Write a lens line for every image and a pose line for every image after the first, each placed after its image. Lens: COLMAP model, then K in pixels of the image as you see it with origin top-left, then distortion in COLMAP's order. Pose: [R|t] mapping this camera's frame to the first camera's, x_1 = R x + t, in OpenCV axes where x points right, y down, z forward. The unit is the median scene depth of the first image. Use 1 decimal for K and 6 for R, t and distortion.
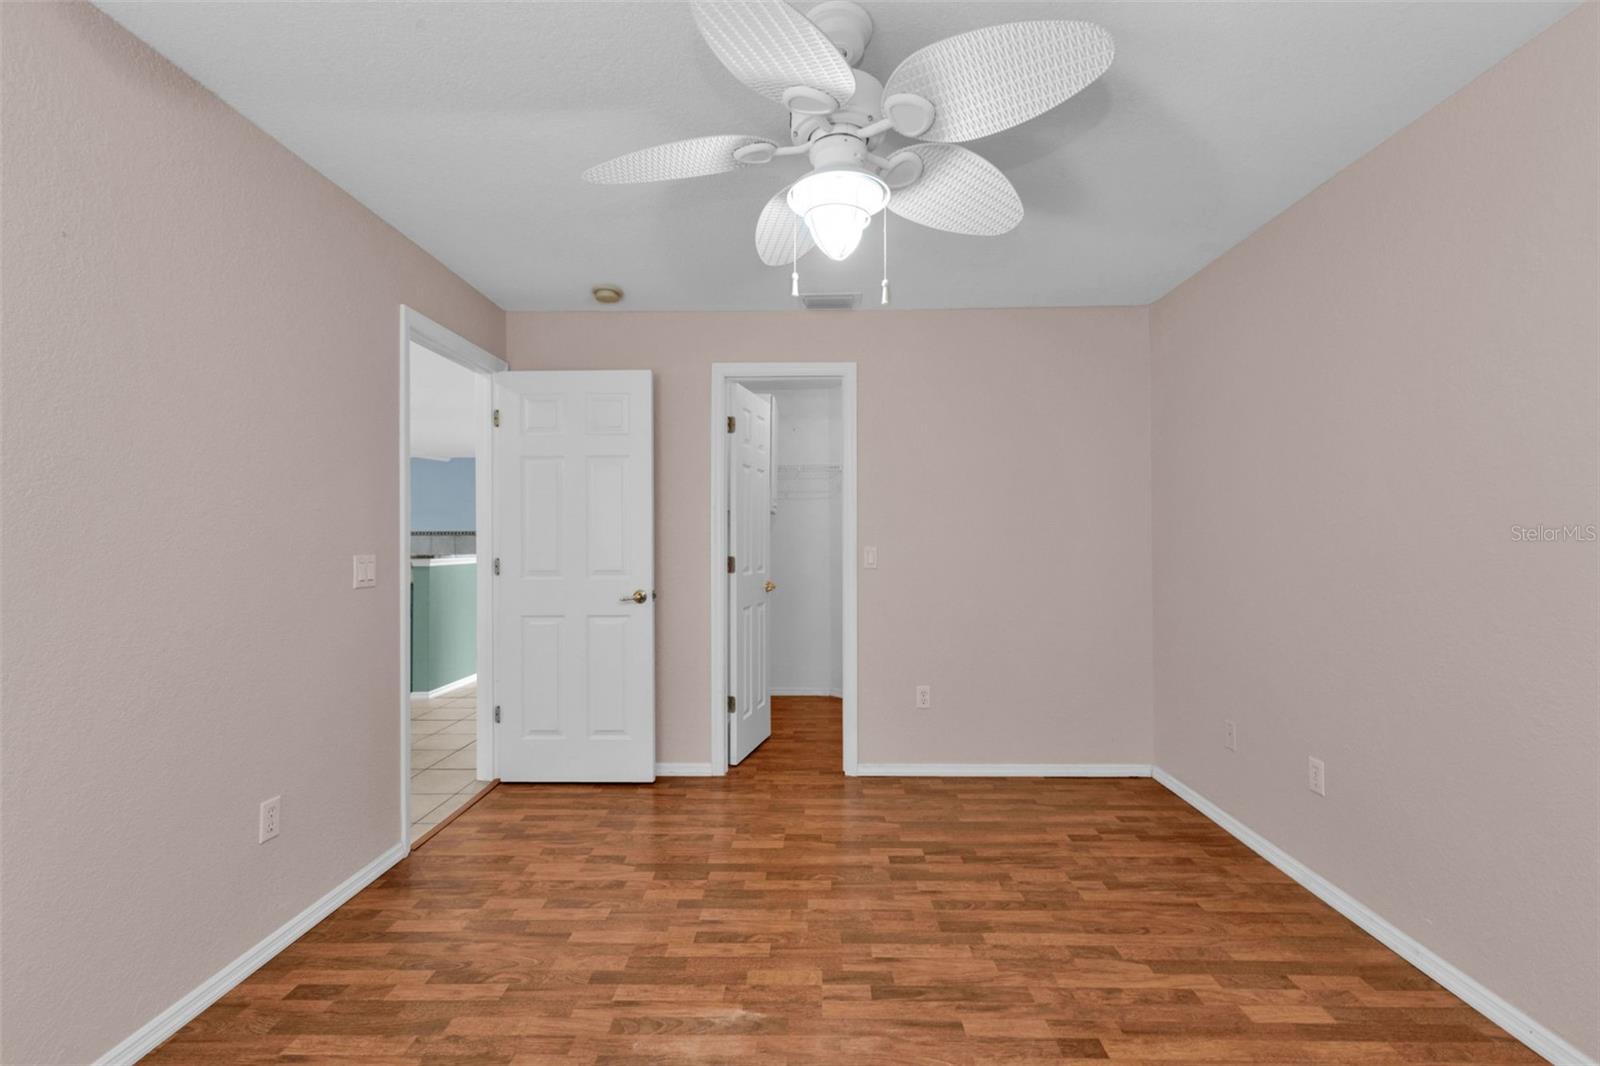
lens RADIAL K [[698.1, 0, 800.0], [0, 698.1, 533.0], [0, 0, 1]] dist [0.005387, -0.000078]
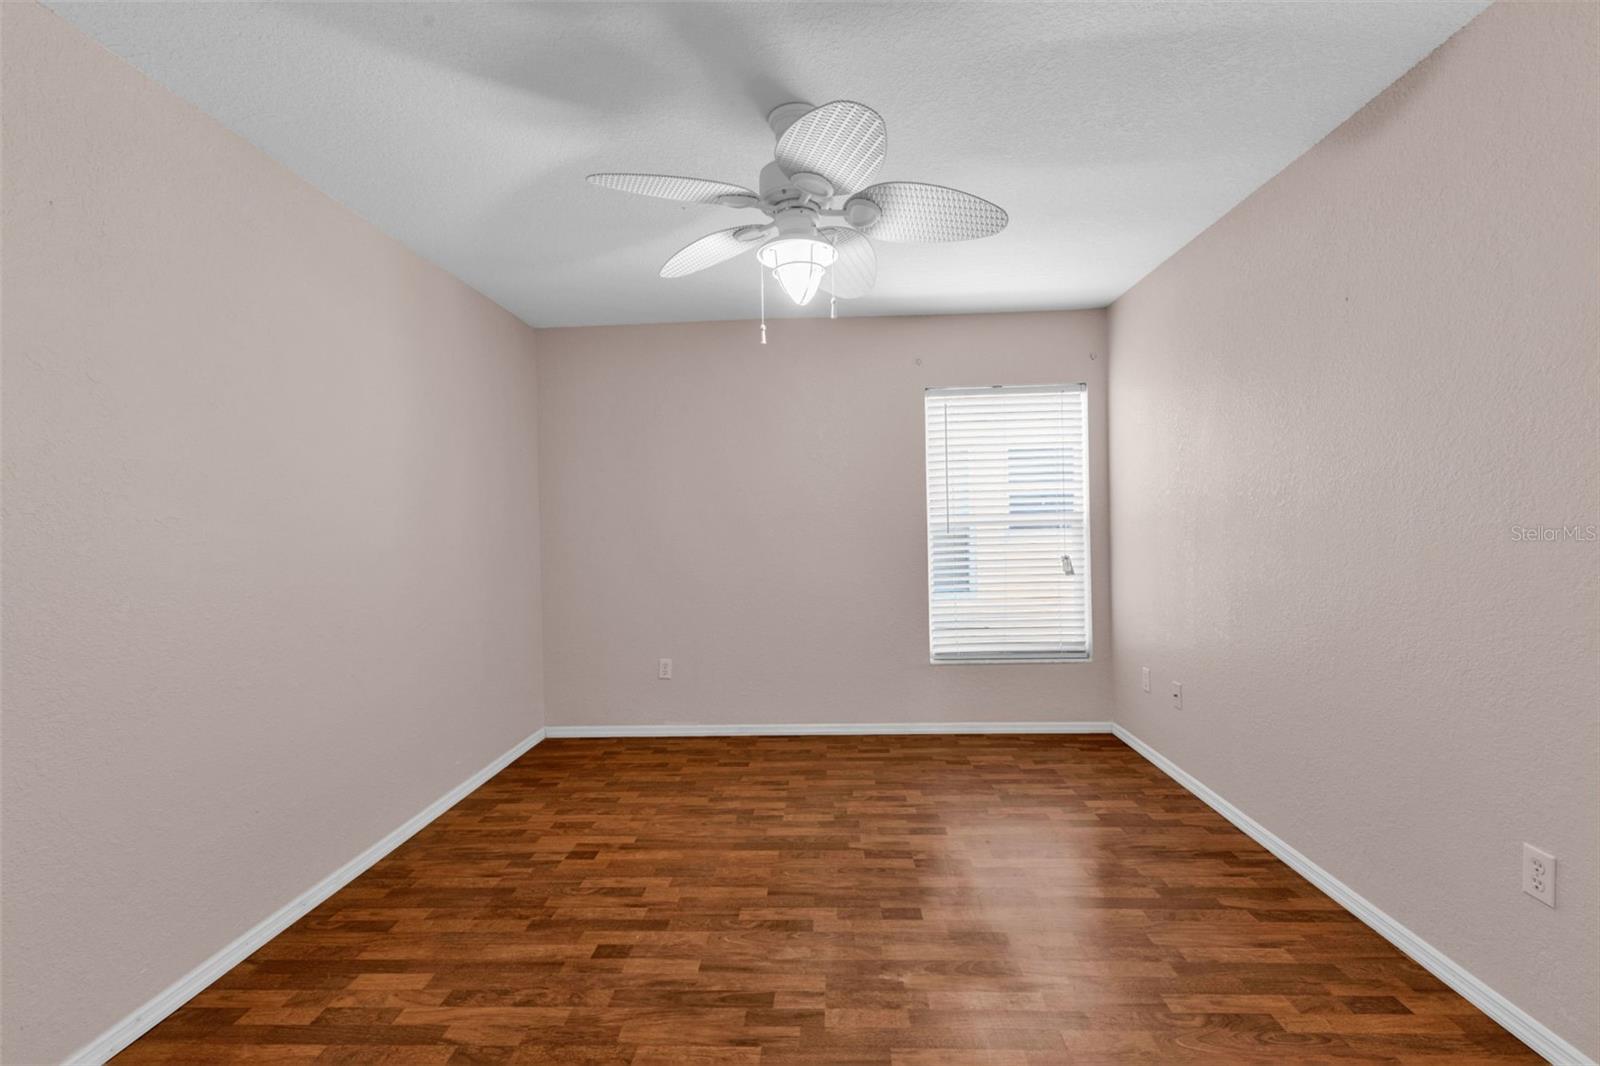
lens RADIAL K [[698.1, 0, 800.0], [0, 698.1, 533.0], [0, 0, 1]] dist [0.005387, -0.000078]
pose [[-0.999396, 0.024530, 0.024602, 0.027190], [0.024508, 0.999699, -0.001201, 0.018203], [-0.024624, -0.000597, -0.999697, 1.983167]]
